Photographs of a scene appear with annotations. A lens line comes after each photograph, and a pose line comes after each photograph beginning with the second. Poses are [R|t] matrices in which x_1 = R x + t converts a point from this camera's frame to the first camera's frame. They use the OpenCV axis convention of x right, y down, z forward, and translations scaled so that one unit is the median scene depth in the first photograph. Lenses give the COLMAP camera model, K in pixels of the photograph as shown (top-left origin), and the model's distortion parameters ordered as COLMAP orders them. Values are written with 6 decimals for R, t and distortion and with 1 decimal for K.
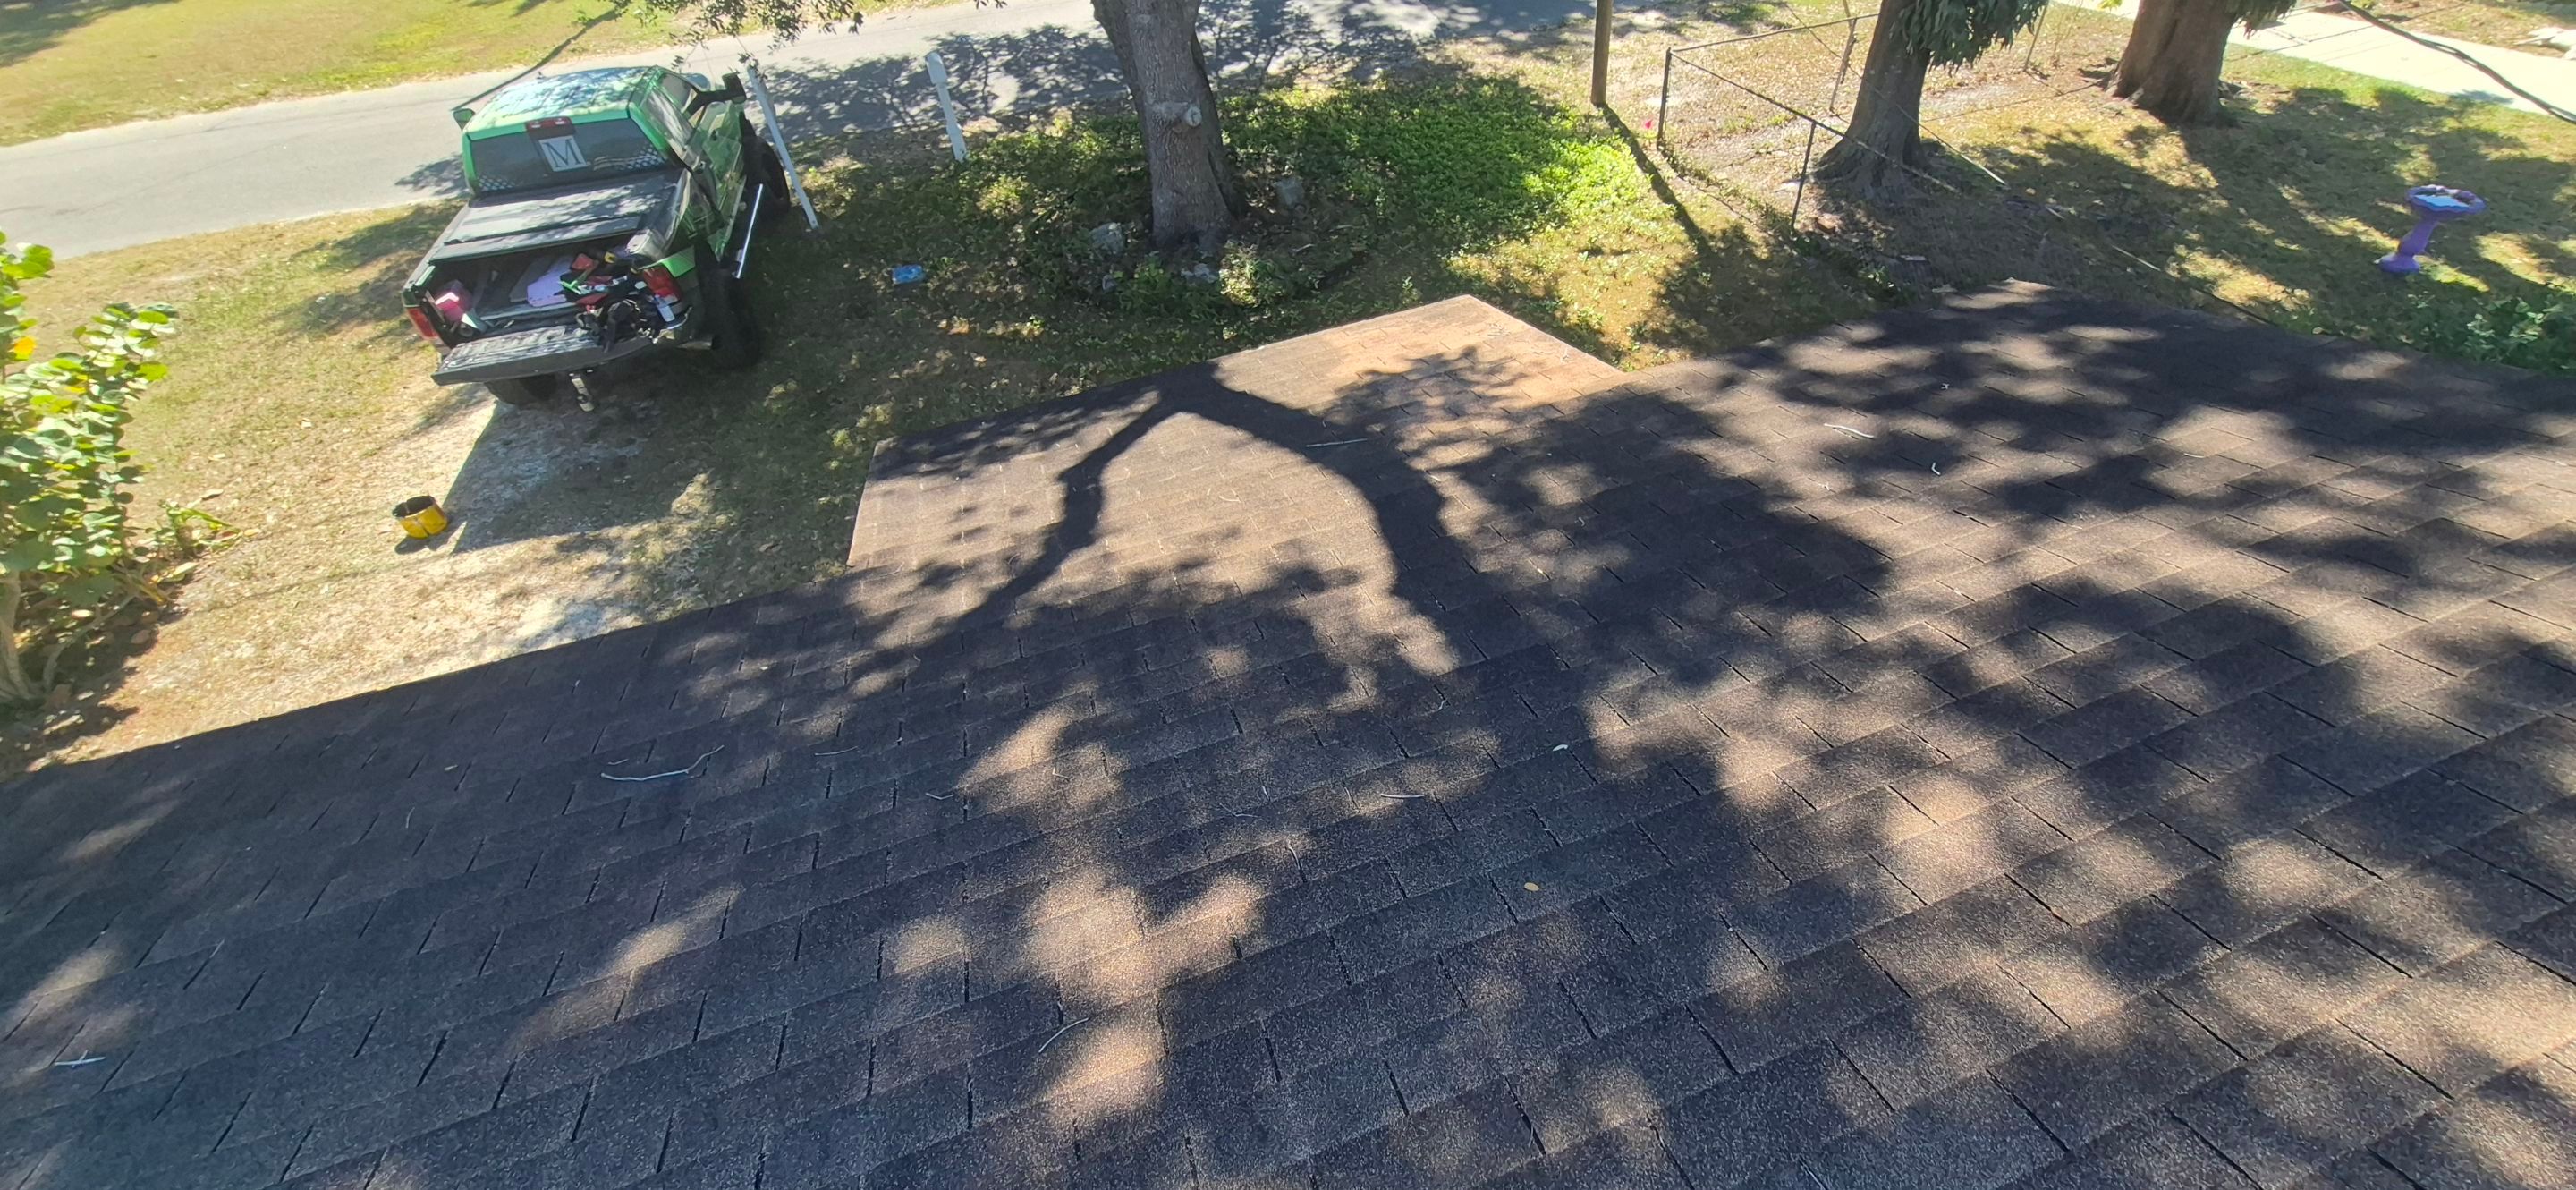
lens RADIAL K [[1066.1, 0, 1330.3], [0, 1066.1, 592.7], [0, 0, 1]] dist [-0.001089, -0.000663]
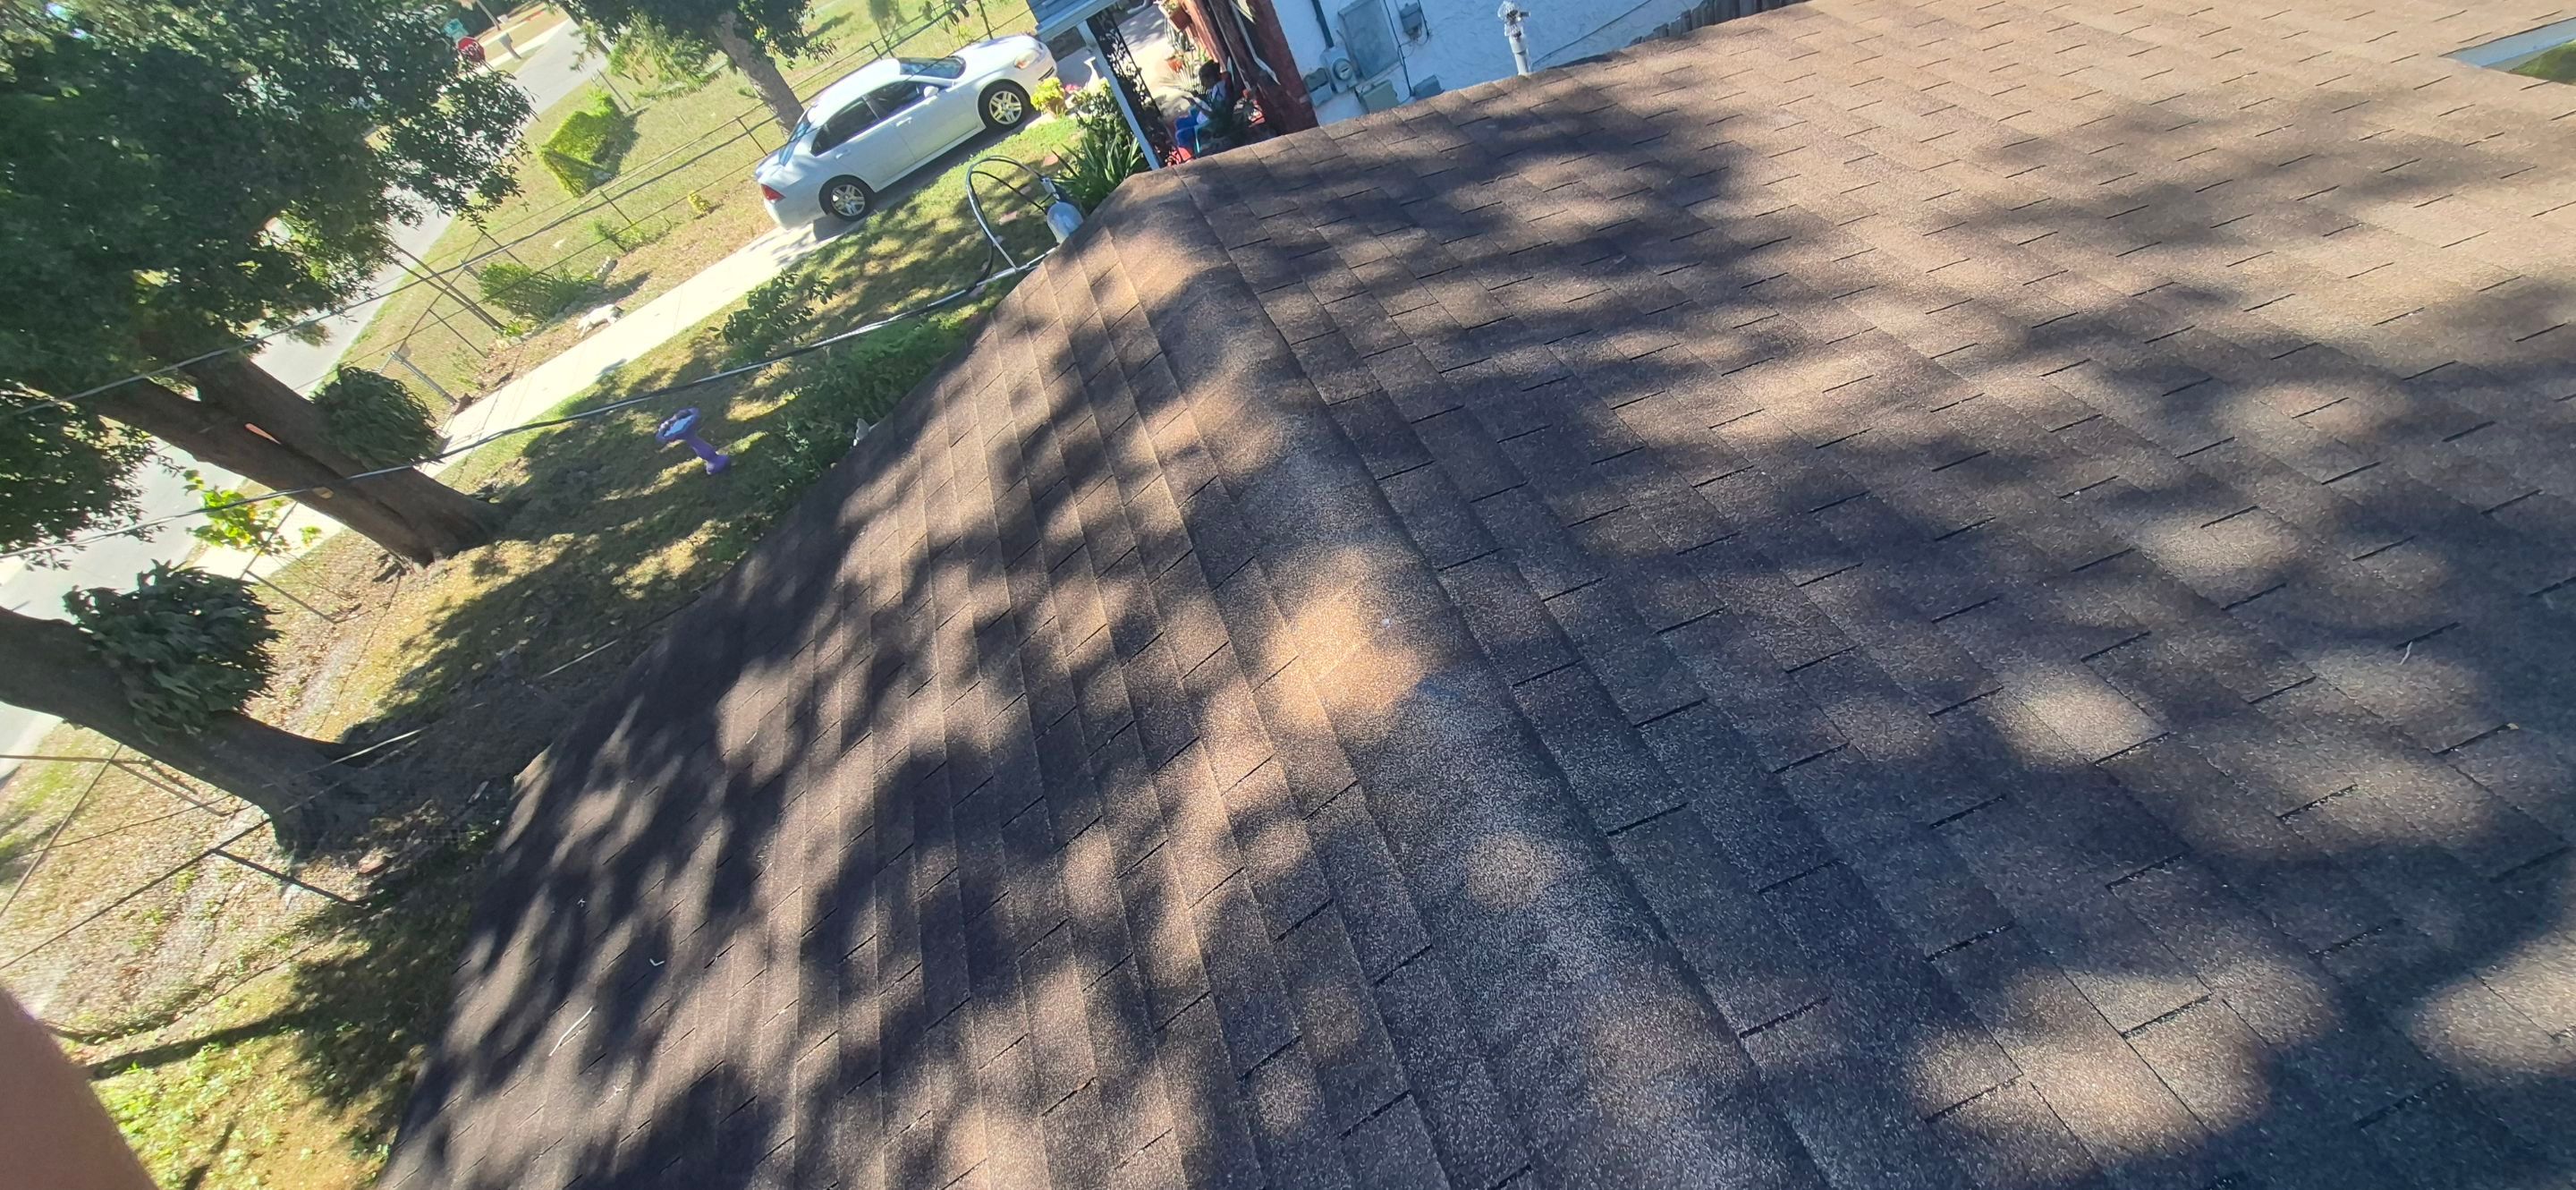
lens RADIAL K [[1066.1, 0, 1330.3], [0, 1066.1, 592.7], [0, 0, 1]] dist [-0.001089, -0.000663]
pose [[0.005018, -0.689095, 0.724653, 0.102512], [0.892818, 0.329472, 0.307123, 0.011213], [-0.450390, 0.645442, 0.616890, -0.030379]]
